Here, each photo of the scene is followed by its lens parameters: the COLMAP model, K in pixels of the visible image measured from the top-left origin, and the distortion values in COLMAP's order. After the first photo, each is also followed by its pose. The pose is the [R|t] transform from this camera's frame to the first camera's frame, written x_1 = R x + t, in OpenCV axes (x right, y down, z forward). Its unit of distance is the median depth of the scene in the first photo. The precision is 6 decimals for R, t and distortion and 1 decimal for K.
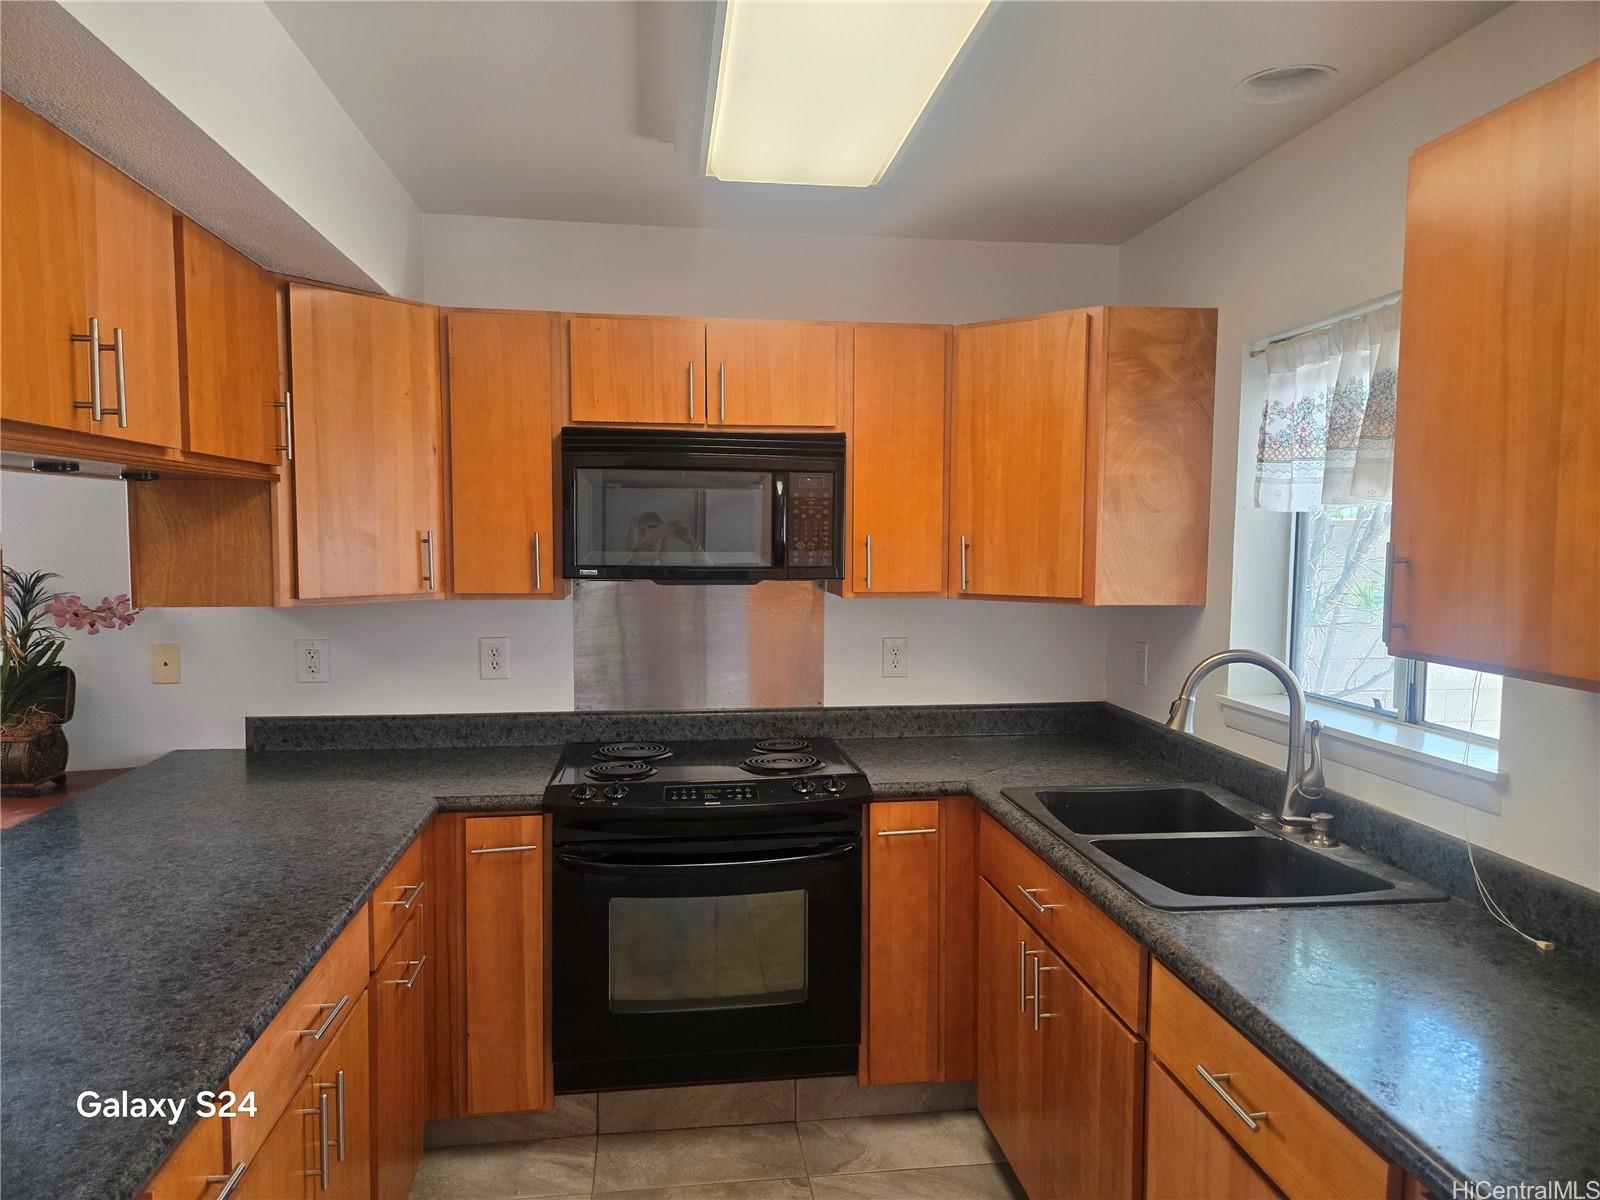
lens RADIAL K [[1081.0, 0, 789.3], [0, 1081.0, 606.6], [0, 0, 1]] dist [0.083161, -0.091513]
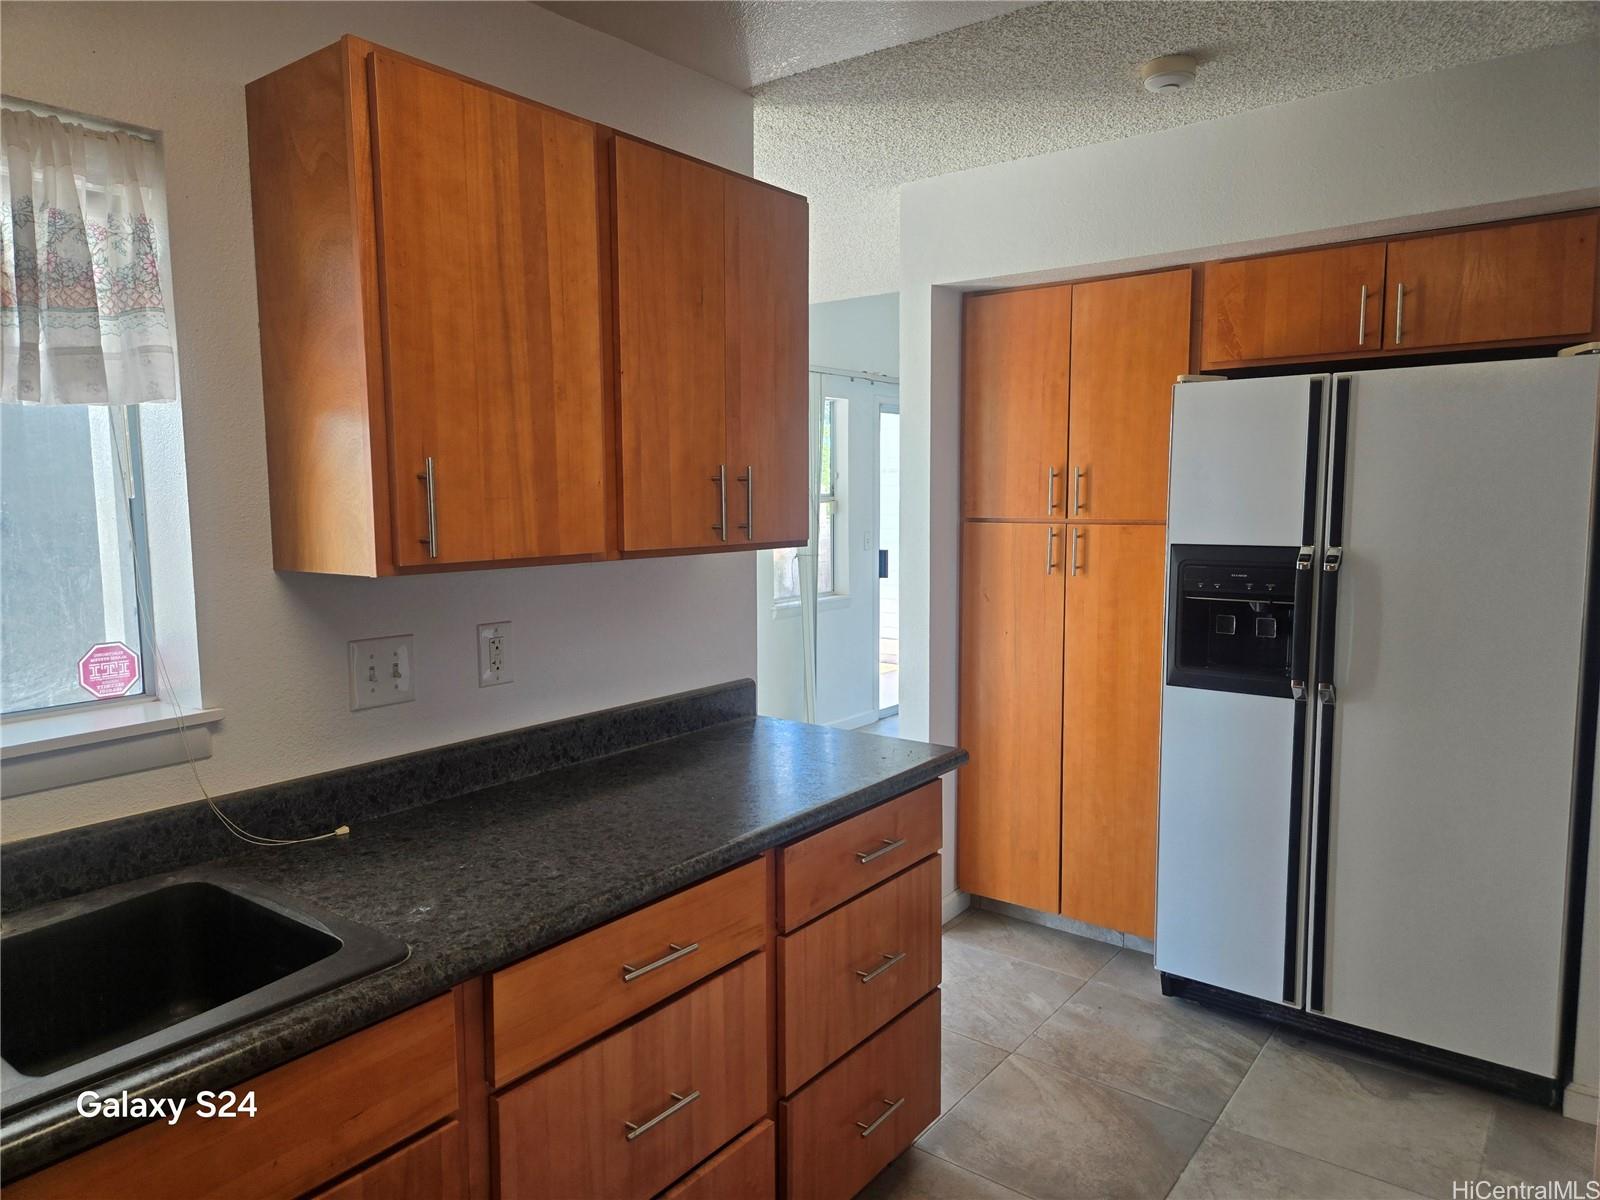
lens RADIAL K [[1081.0, 0, 789.3], [0, 1081.0, 606.6], [0, 0, 1]] dist [0.083161, -0.091513]
pose [[-0.710175, -0.077987, 0.699693, -0.435036], [0.054684, 0.984733, 0.165260, -0.079644], [-0.701899, 0.155625, -0.695068, 1.627981]]
